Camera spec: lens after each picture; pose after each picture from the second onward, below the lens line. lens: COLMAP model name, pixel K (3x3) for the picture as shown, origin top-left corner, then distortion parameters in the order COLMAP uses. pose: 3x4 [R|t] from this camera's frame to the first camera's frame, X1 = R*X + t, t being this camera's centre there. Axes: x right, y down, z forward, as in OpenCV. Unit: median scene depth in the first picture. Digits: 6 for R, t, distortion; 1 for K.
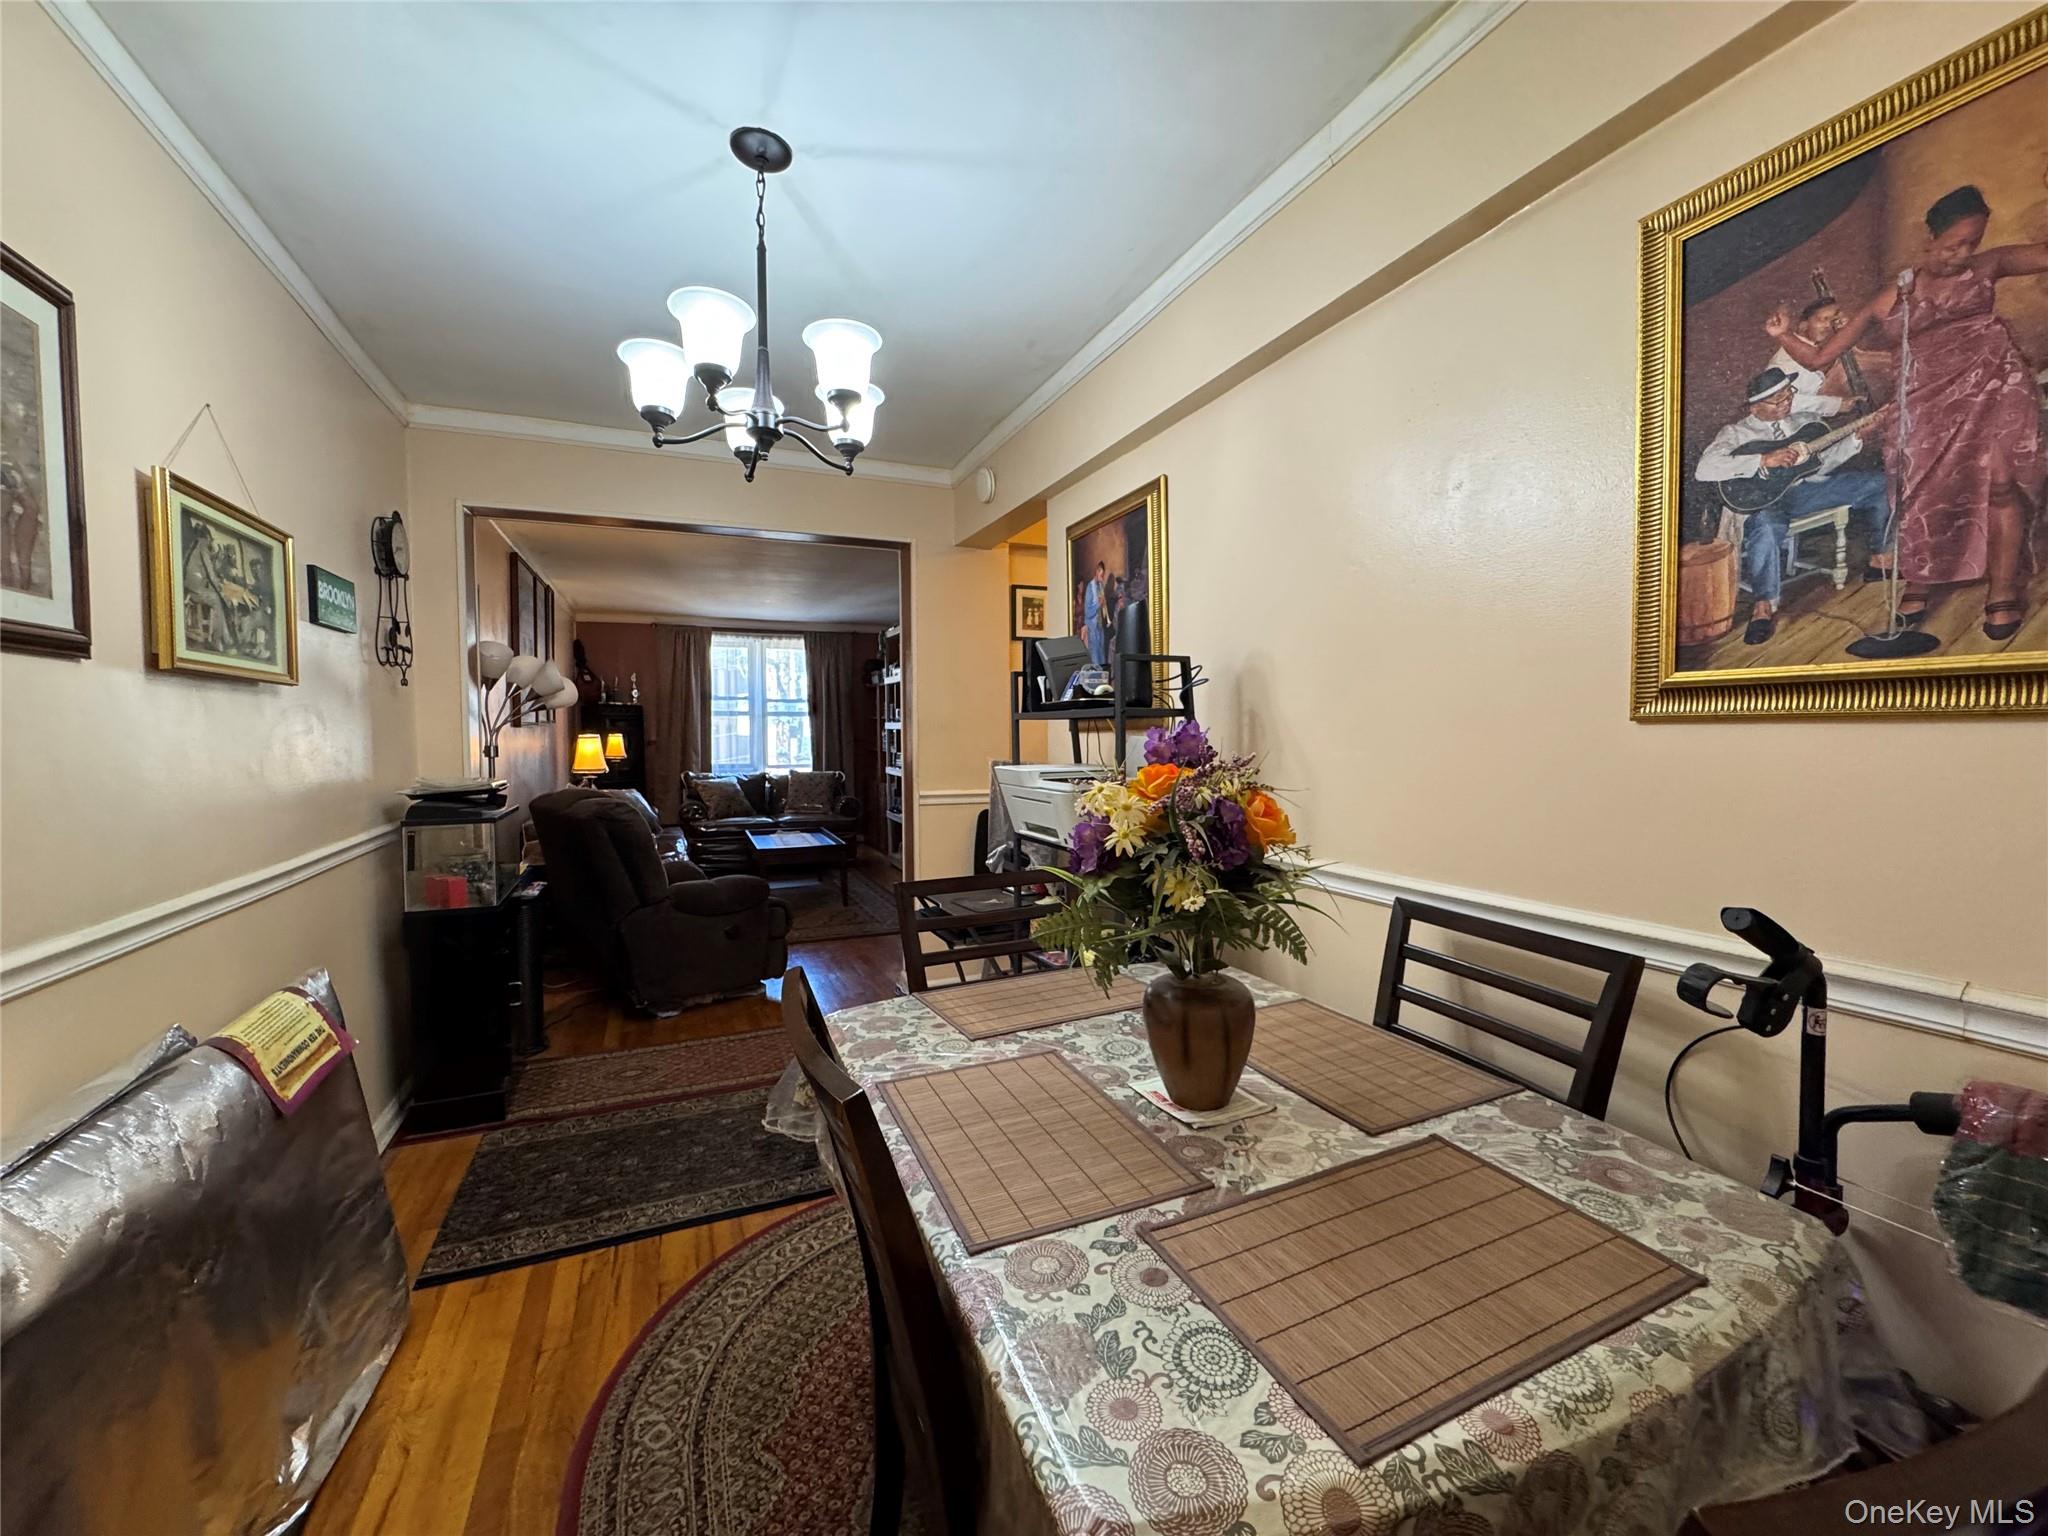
lens RADIAL K [[818.0, 0, 1032.5], [0, 818.0, 757.1], [0, 0, 1]] dist [-0.003730, -0.000417]
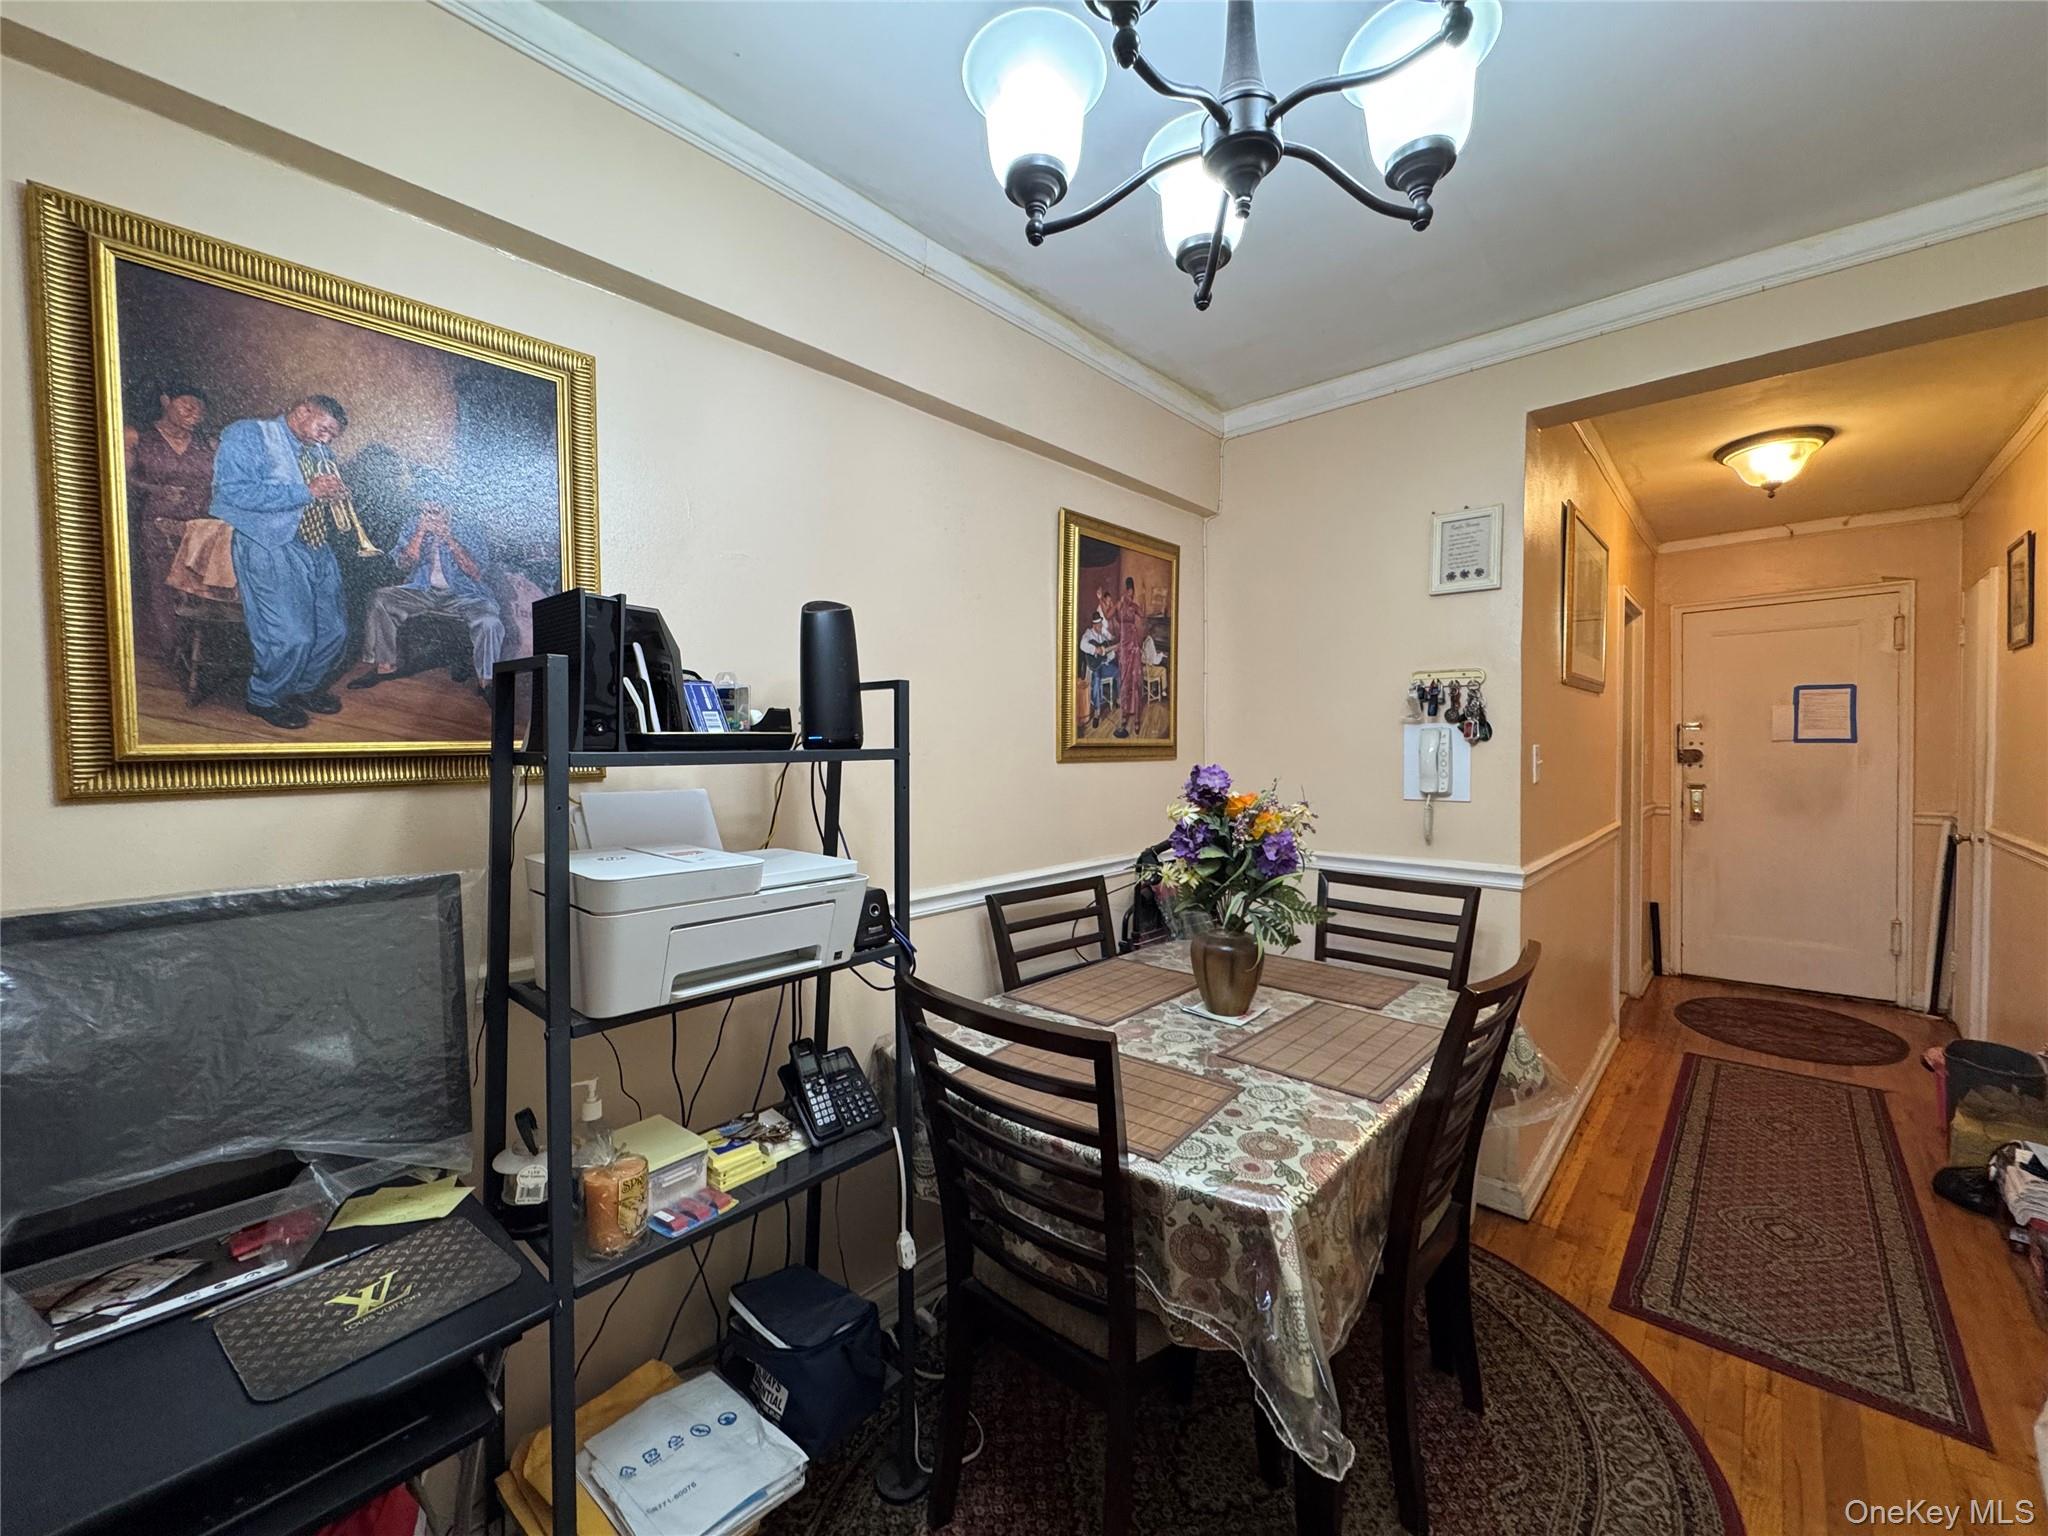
lens RADIAL K [[818.0, 0, 1016.2], [0, 818.0, 757.1], [0, 0, 1]] dist [-0.003730, -0.000417]
pose [[-0.393181, 0.003476, 0.919455, -0.495342], [0.042775, 0.998979, 0.014515, -0.043952], [-0.918466, 0.045037, -0.392928, 0.921345]]
